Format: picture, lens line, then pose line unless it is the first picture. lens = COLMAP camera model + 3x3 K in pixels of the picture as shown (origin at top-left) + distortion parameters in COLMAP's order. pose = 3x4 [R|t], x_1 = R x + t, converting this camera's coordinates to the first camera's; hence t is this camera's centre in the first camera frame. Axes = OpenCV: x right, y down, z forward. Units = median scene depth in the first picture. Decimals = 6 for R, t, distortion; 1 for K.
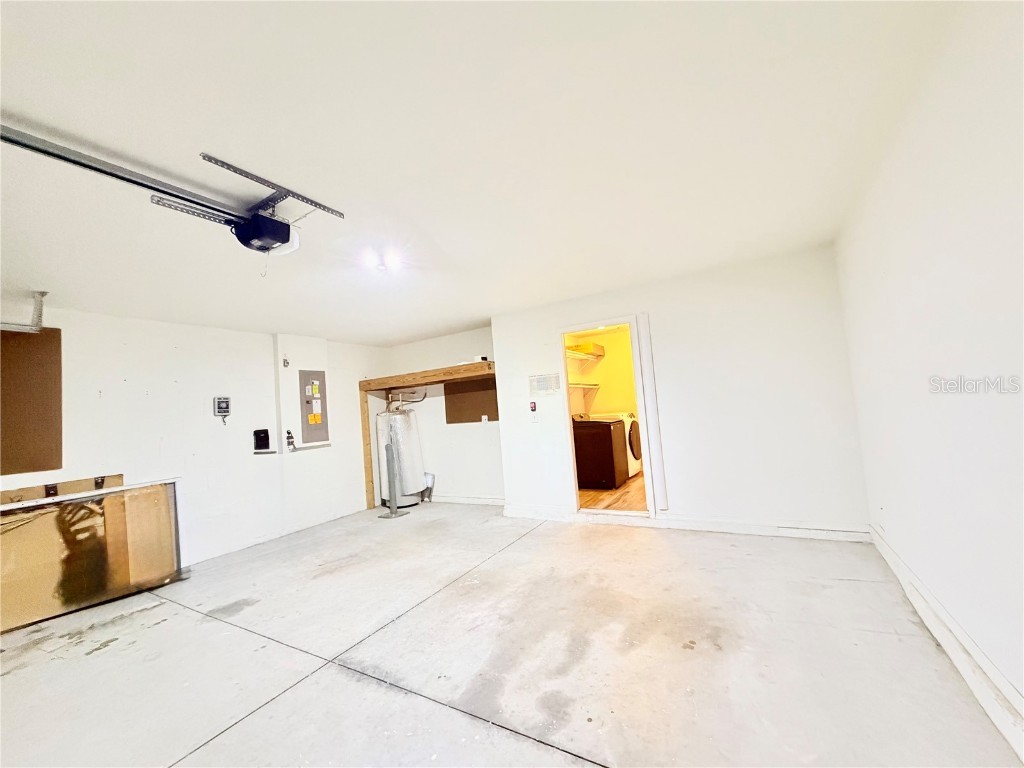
lens RADIAL K [[405.5, 0, 507.3], [0, 405.5, 385.5], [0, 0, 1]] dist [0.001958, 0.000232]
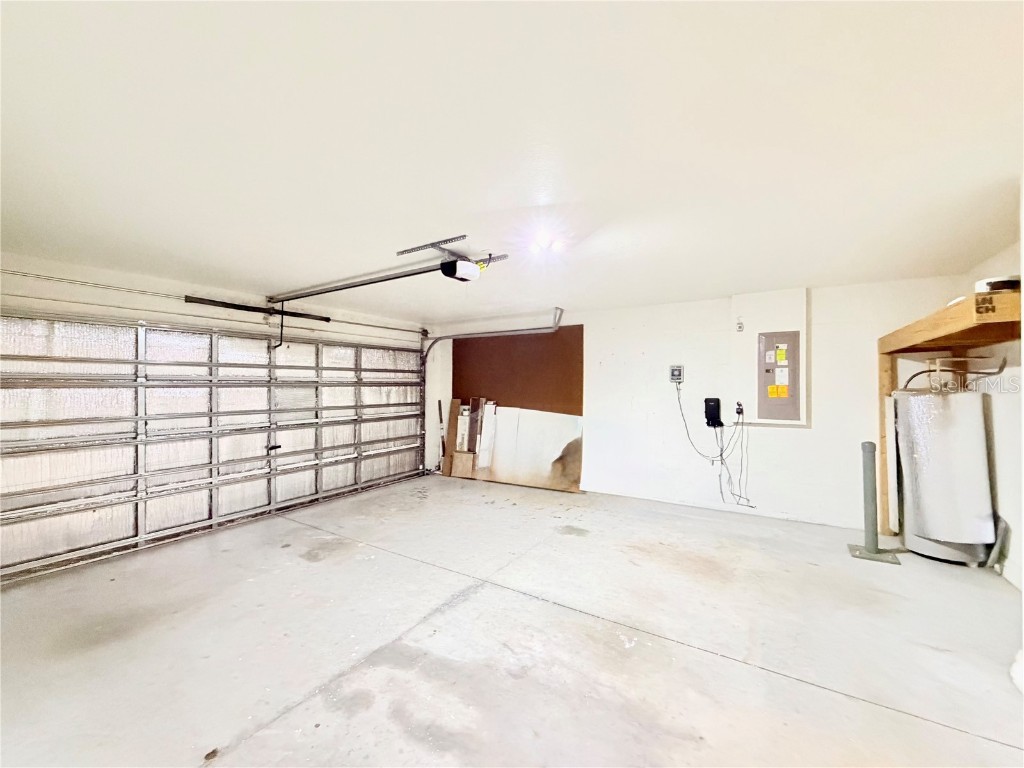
lens RADIAL K [[405.5, 0, 507.3], [0, 405.5, 385.5], [0, 0, 1]] dist [0.001958, 0.000232]
pose [[-0.029208, 0.077343, -0.996577, 0.424271], [0.062308, 0.995204, 0.075410, -0.029933], [0.997629, -0.059892, -0.033887, 0.579192]]
